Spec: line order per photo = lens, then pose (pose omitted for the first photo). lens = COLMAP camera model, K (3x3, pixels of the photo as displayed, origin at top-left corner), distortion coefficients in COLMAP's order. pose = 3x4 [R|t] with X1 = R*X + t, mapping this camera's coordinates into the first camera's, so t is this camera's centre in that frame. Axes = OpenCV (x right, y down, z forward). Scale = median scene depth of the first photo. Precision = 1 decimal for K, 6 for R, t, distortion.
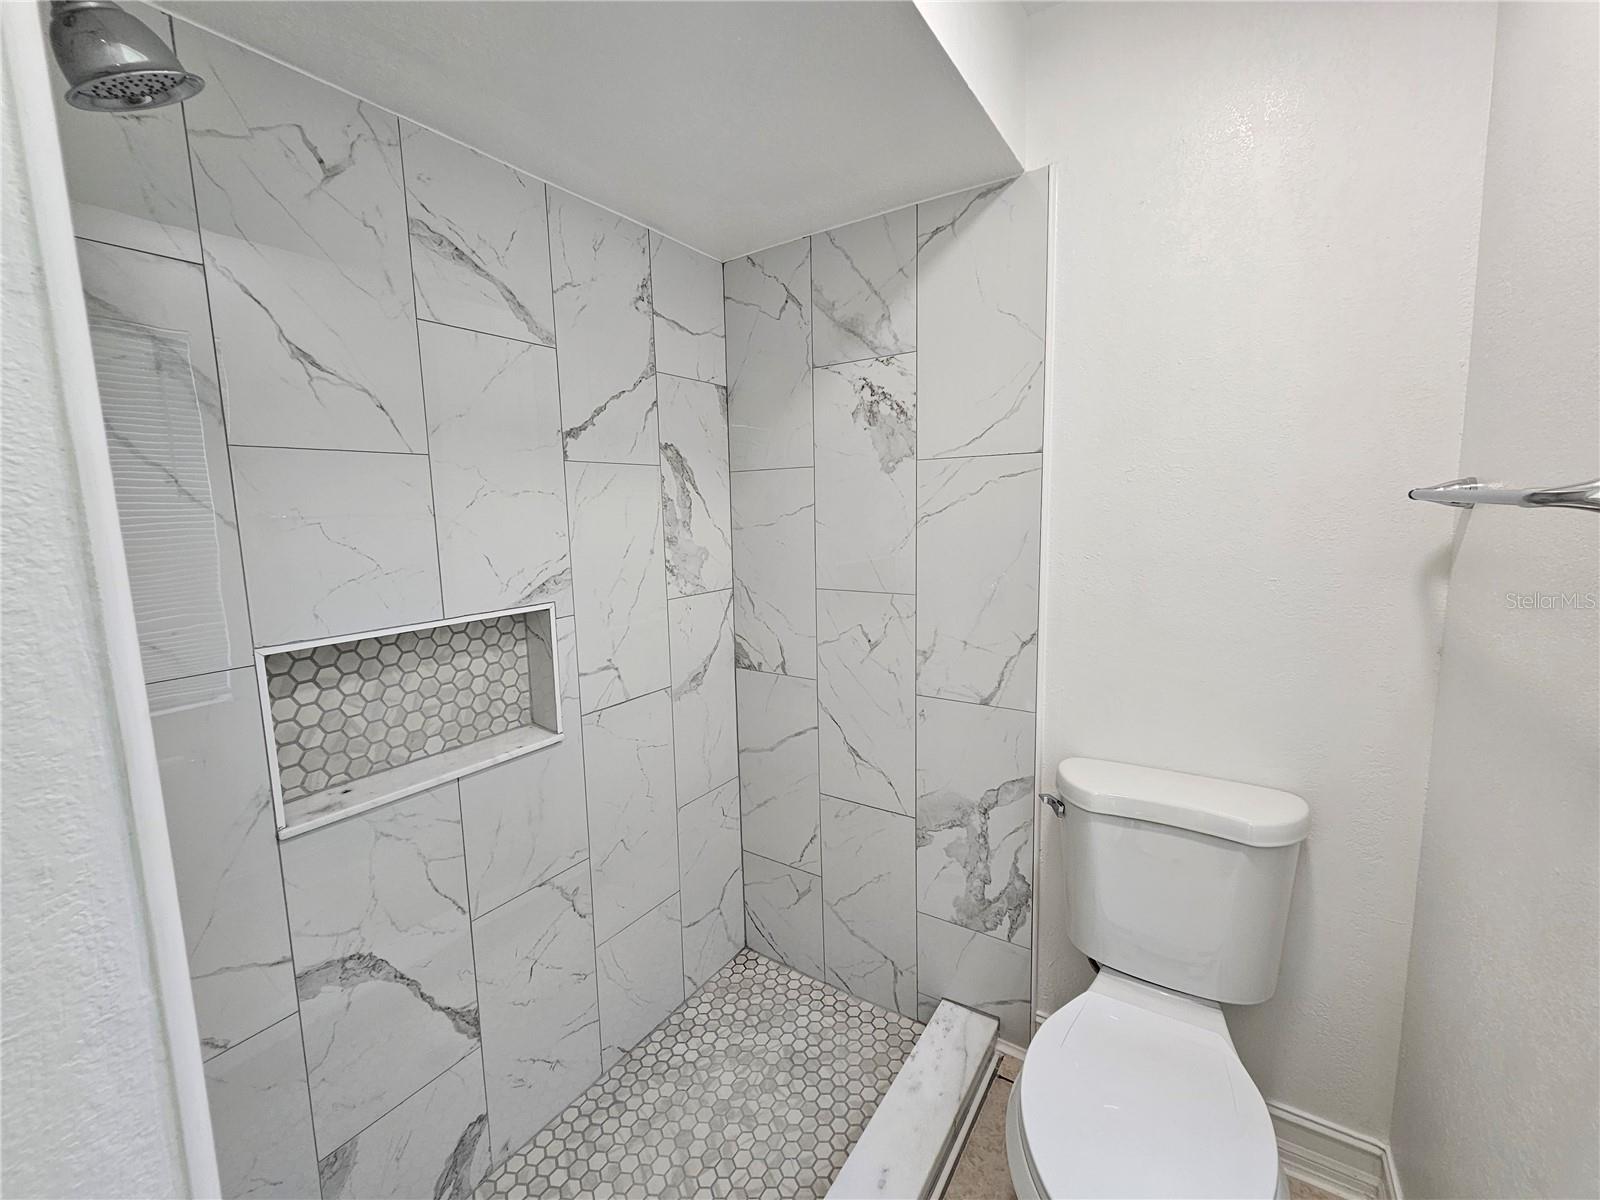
lens RADIAL K [[656.0, 0, 808.4], [0, 656.0, 594.6], [0, 0, 1]] dist [-0.002665, 0.000721]
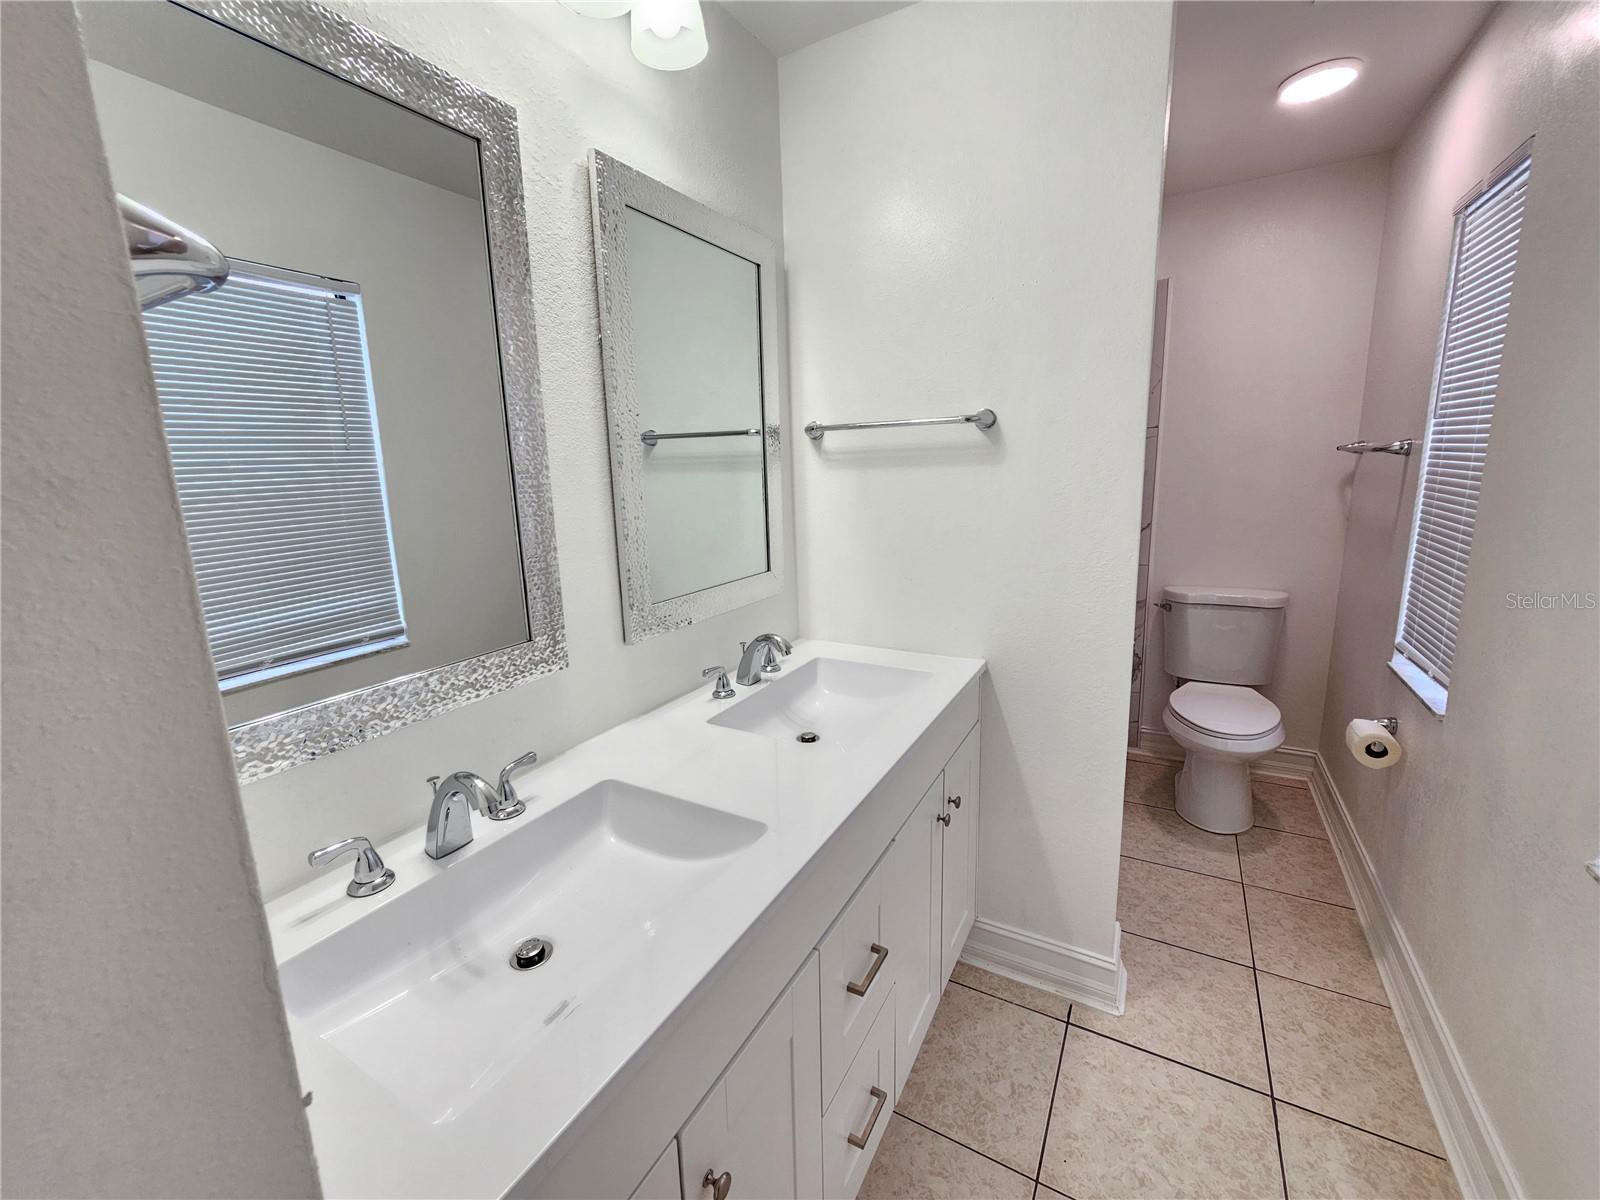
lens RADIAL K [[656.0, 0, 790.8], [0, 656.0, 594.9], [0, 0, 1]] dist [-0.002665, 0.000721]
pose [[0.998435, -0.020768, 0.051921, -1.063894], [0.017574, 0.997969, 0.061230, 0.175455], [-0.053087, -0.060222, 0.996772, -1.155502]]
